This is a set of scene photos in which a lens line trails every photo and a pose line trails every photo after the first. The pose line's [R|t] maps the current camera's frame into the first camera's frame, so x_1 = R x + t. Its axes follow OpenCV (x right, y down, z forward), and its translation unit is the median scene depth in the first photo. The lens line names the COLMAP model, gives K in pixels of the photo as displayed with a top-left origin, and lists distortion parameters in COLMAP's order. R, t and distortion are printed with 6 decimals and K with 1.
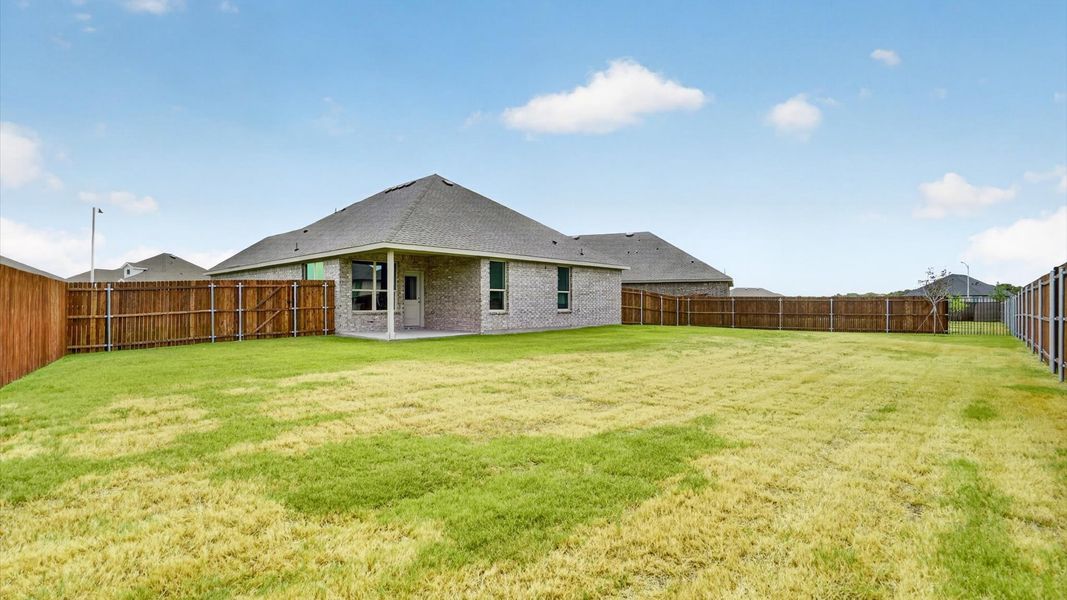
lens RADIAL K [[501.0, 0, 533.5], [0, 501.0, 300.0], [0, 0, 1]] dist [-0.057620, 0.022065]
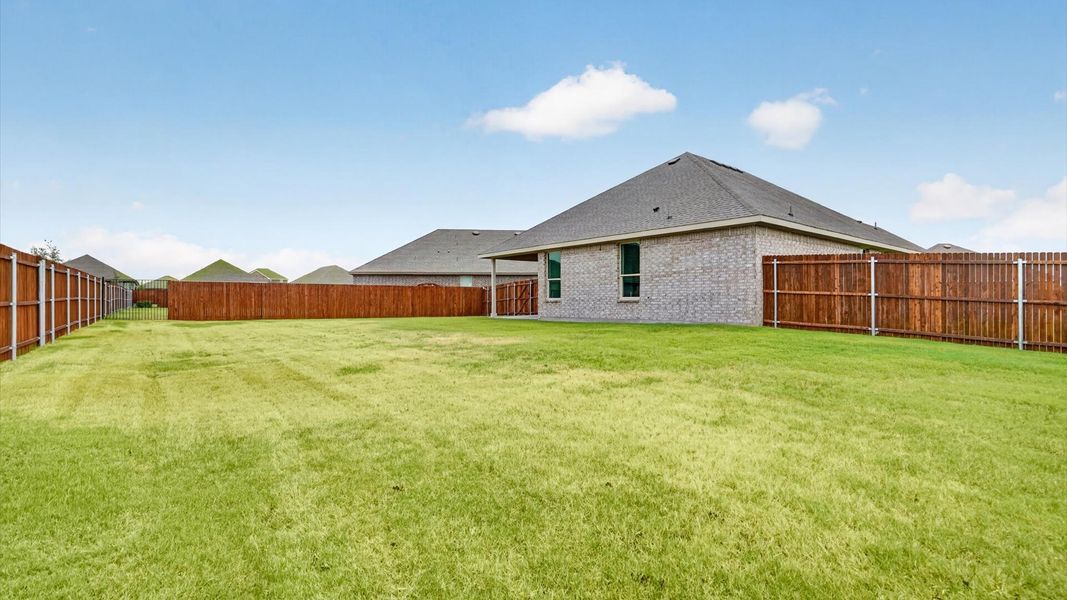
lens RADIAL K [[501.0, 0, 533.5], [0, 501.0, 300.0], [0, 0, 1]] dist [-0.057620, 0.022065]
pose [[-0.156600, 0.003056, -0.987657, 1.006376], [0.016810, 0.999859, 0.000428, 0.023010], [0.987519, -0.016536, -0.156629, 1.150589]]
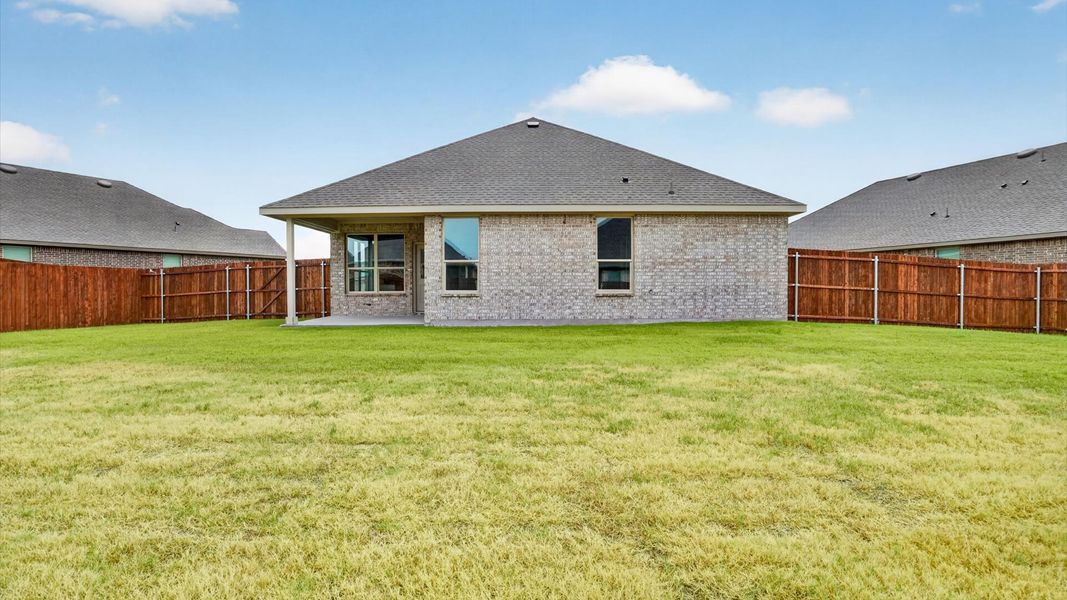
lens RADIAL K [[501.0, 0, 533.5], [0, 501.0, 300.0], [0, 0, 1]] dist [-0.057620, 0.022065]
pose [[0.676116, 0.013733, -0.736667, 0.507669], [0.009614, 0.999577, 0.027459, 0.015230], [0.736733, -0.025648, 0.675698, 0.627696]]
